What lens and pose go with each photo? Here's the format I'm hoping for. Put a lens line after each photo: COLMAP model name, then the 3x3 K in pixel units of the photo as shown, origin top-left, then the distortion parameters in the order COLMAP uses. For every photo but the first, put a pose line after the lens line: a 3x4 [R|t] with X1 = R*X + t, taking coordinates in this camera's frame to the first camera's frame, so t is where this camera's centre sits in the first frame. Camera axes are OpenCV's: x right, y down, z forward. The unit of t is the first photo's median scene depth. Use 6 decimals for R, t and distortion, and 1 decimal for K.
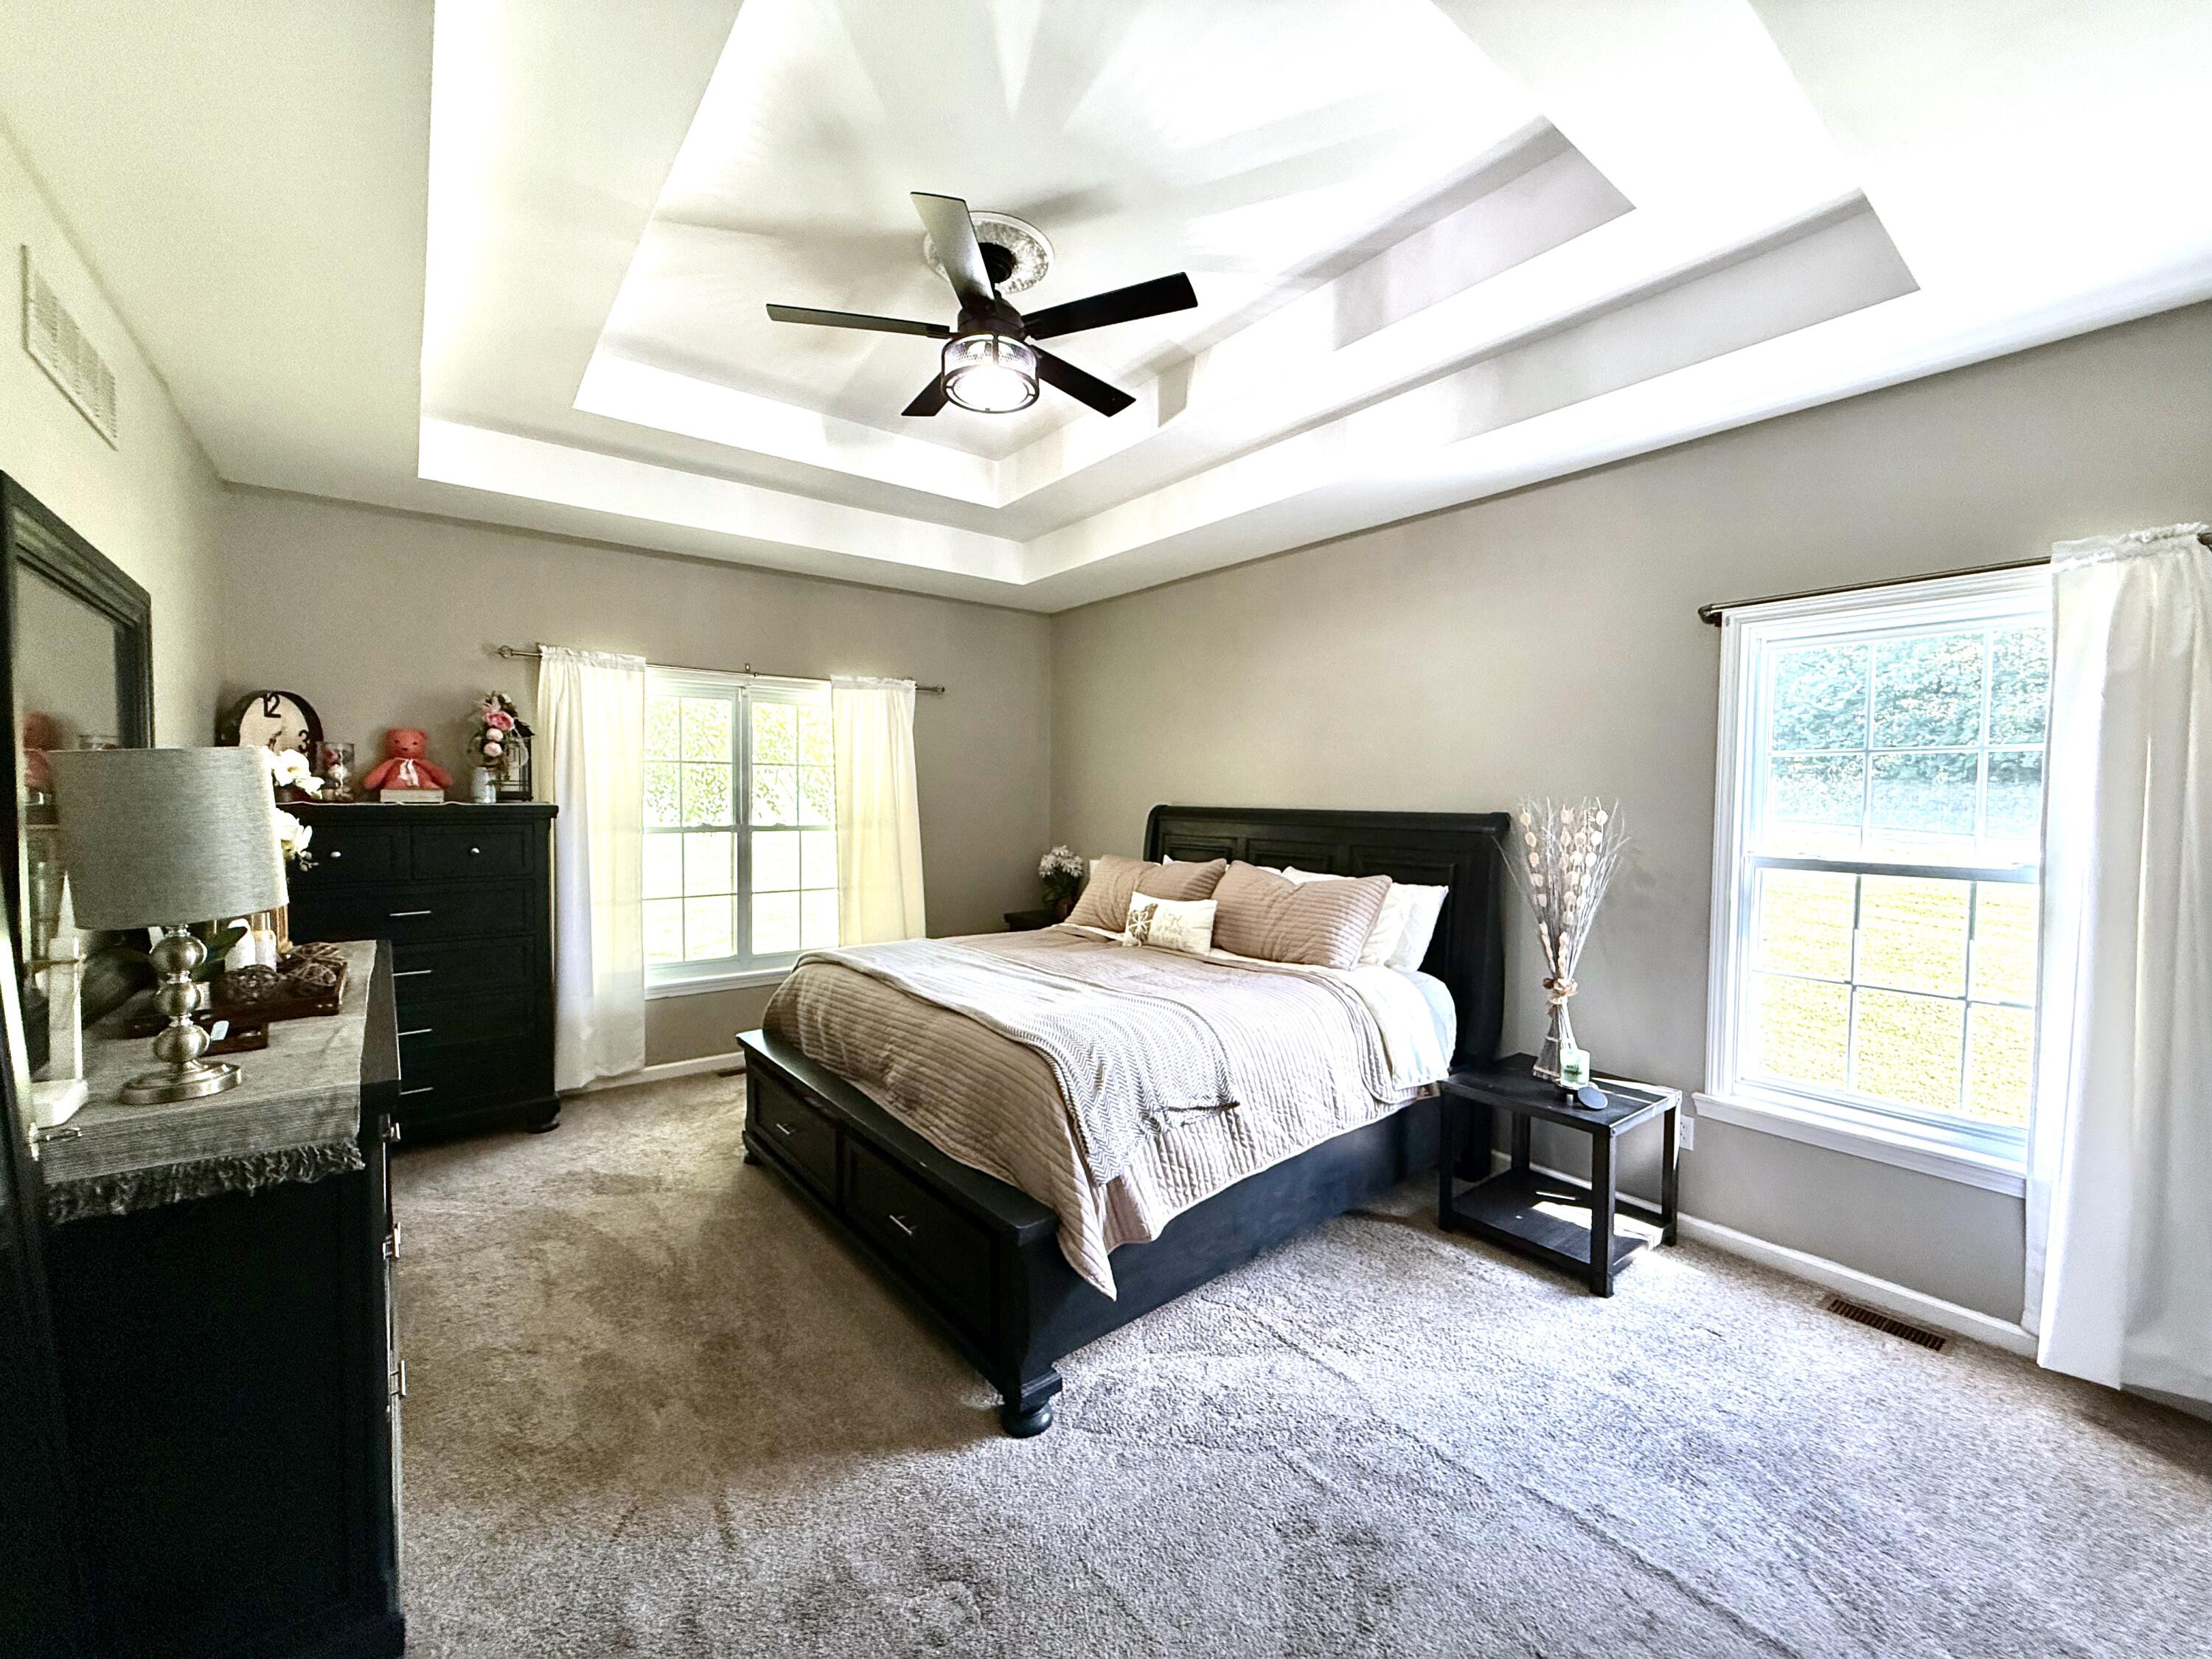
lens RADIAL K [[883.6, 0, 1099.2], [0, 883.6, 823.8], [0, 0, 1]] dist [-0.000913, -0.000085]
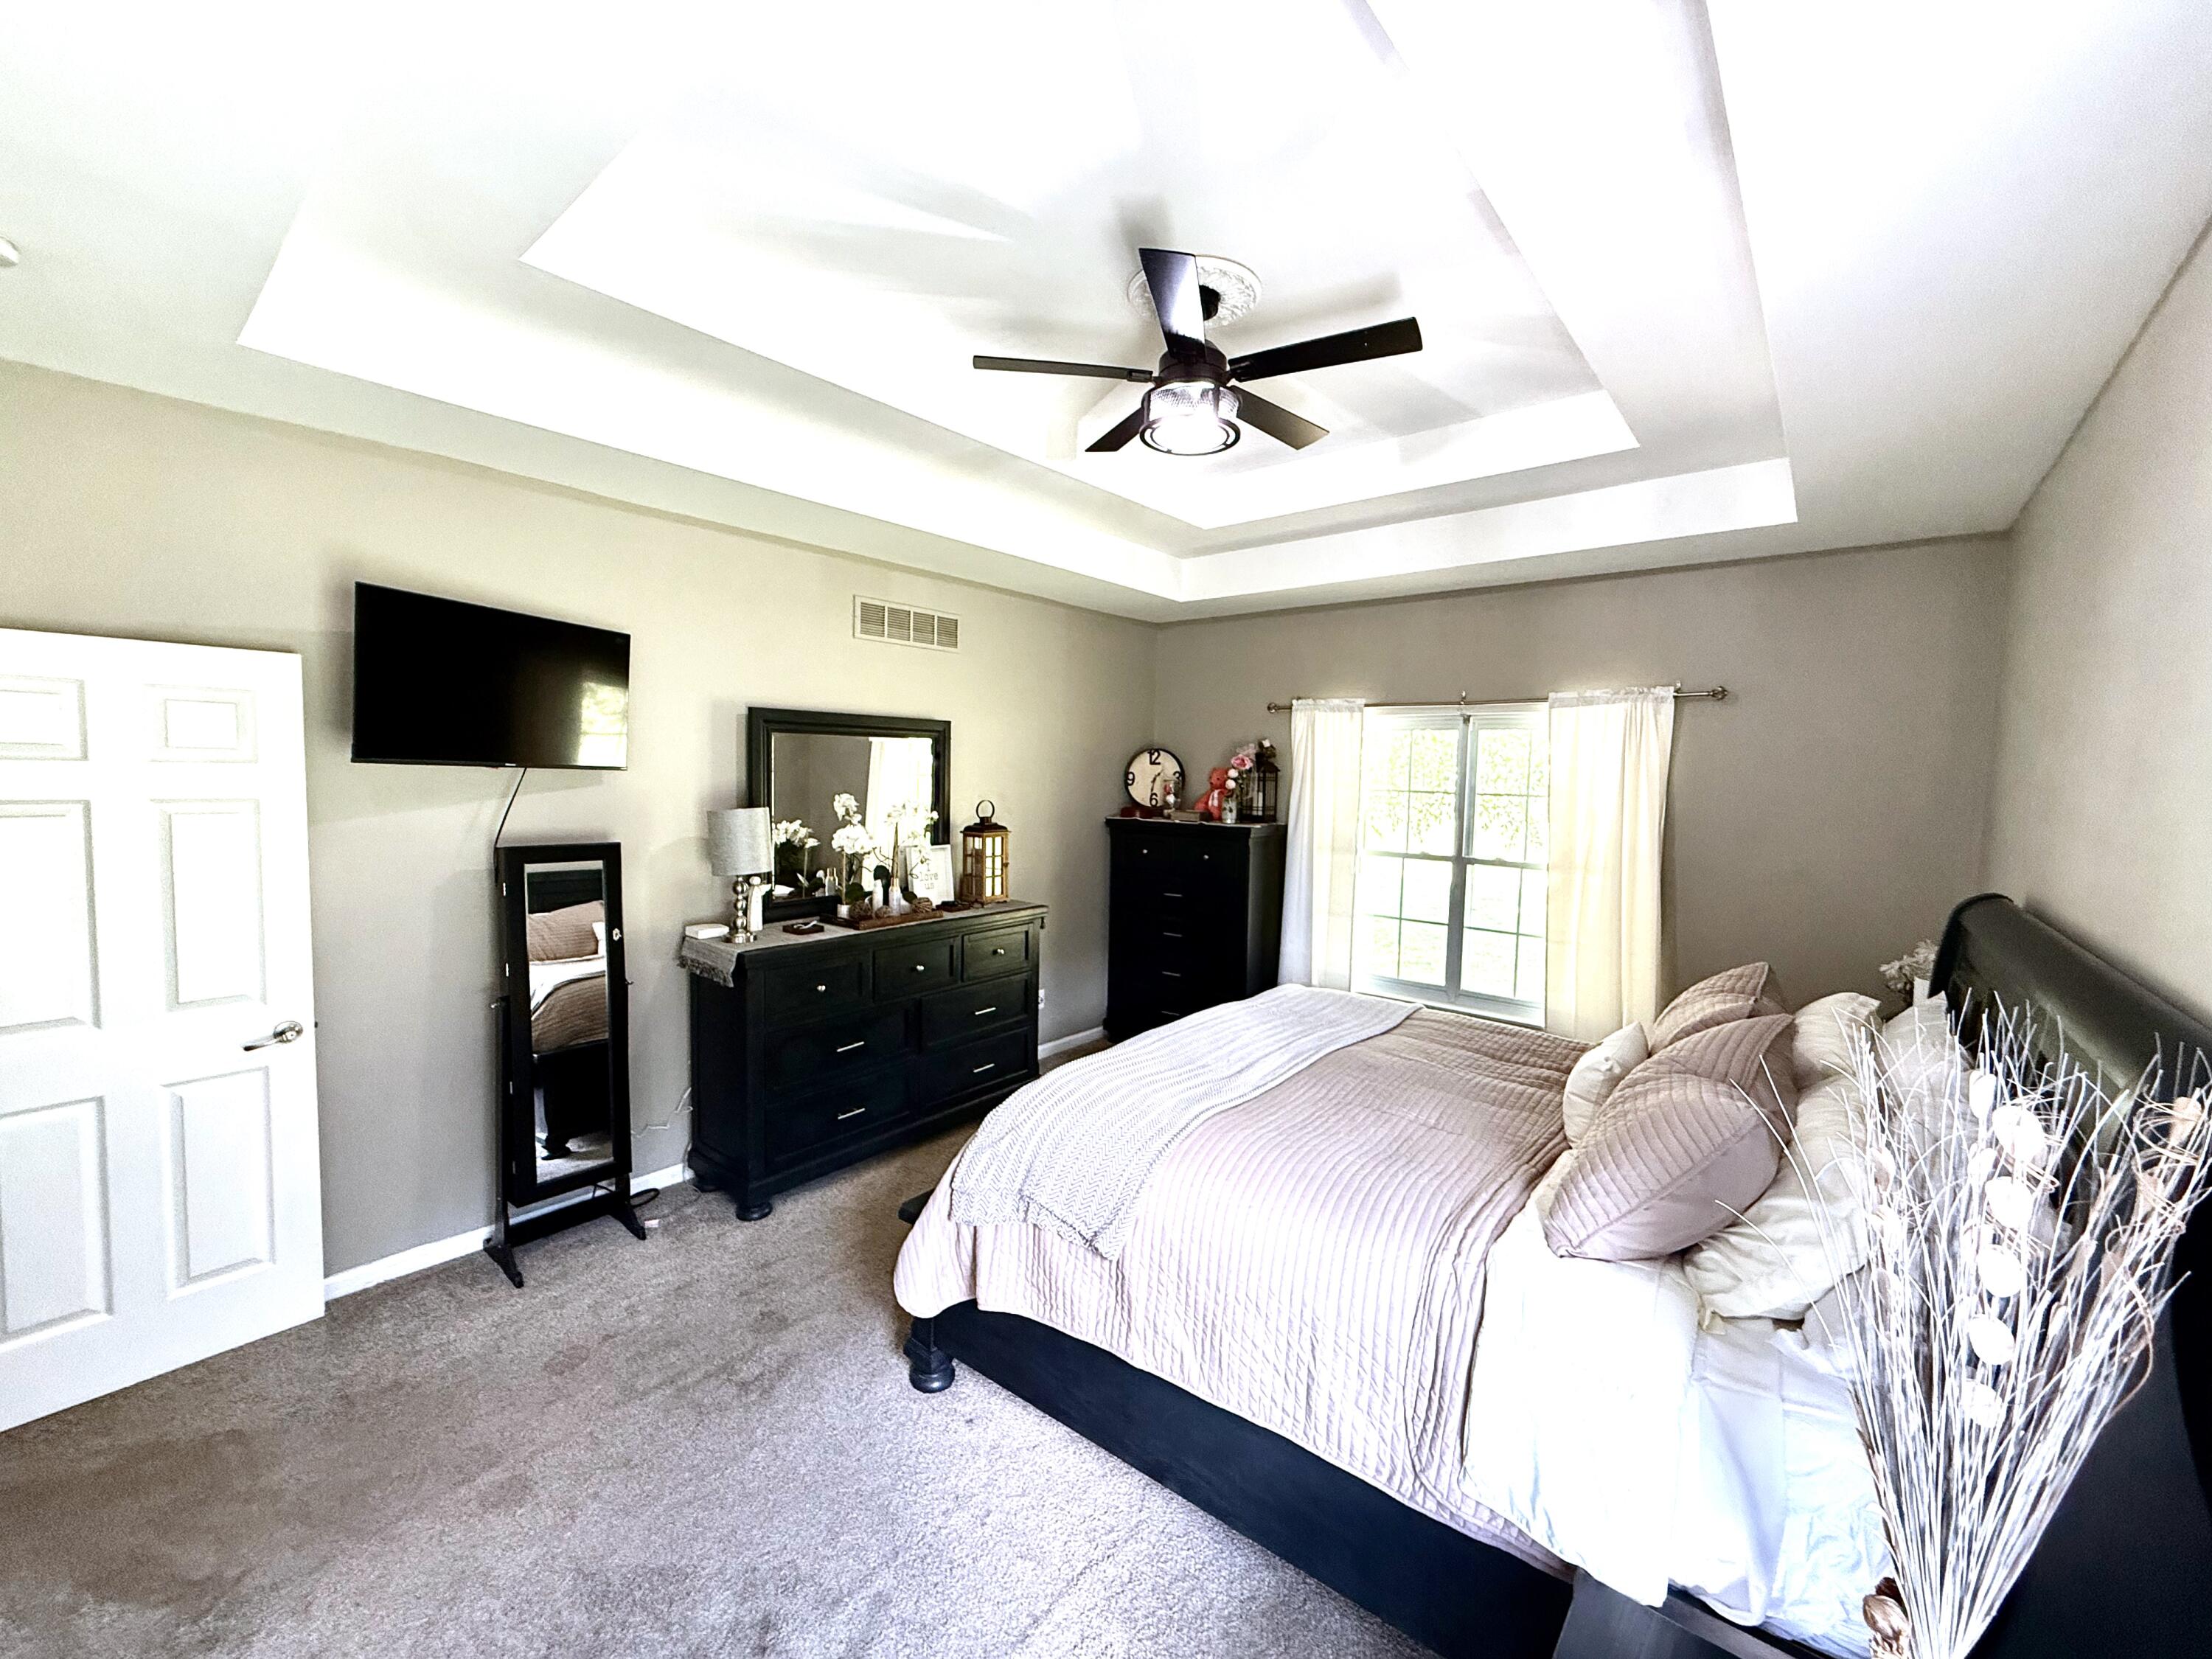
lens RADIAL K [[891.3, 0, 1118.9], [0, 891.3, 832.7], [0, 0, 1]] dist [-0.000480, -0.000223]
pose [[0.225899, 0.064470, -0.972015, 0.517426], [-0.054471, 0.997082, 0.053474, -0.063128], [0.972627, 0.040867, 0.228752, 0.447949]]
